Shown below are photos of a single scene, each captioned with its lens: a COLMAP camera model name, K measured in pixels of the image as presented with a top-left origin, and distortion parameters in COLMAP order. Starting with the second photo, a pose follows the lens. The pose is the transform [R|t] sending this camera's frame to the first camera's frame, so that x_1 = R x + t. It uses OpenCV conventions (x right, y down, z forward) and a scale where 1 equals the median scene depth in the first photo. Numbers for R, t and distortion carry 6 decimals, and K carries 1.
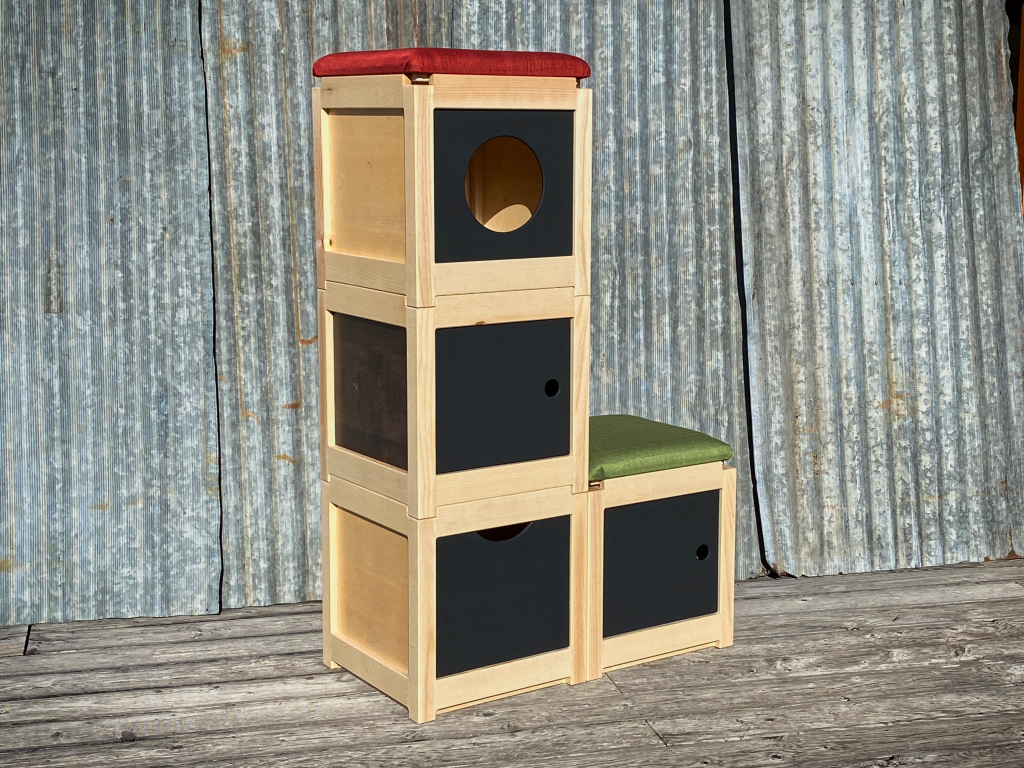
lens RADIAL K [[1512.8, 0, 512.2], [0, 1512.8, 387.4], [0, 0, 1]] dist [0.097796, 0.000000]
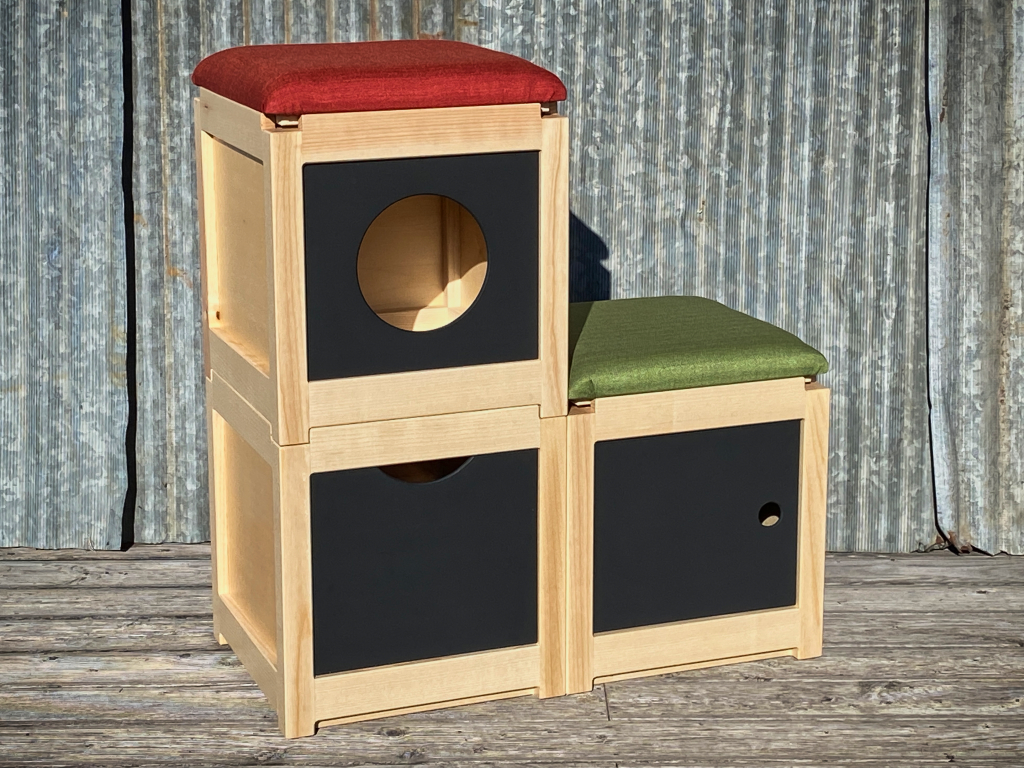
lens RADIAL K [[2063.2, 0, 511.9], [0, 2063.2, 379.6], [0, 0, 1]] dist [0.107529, 0.000000]
pose [[0.969965, 0.051673, -0.237692, 0.211383], [-0.031820, 0.995733, 0.086616, -0.021183], [0.241153, -0.076451, 0.967471, 0.107464]]
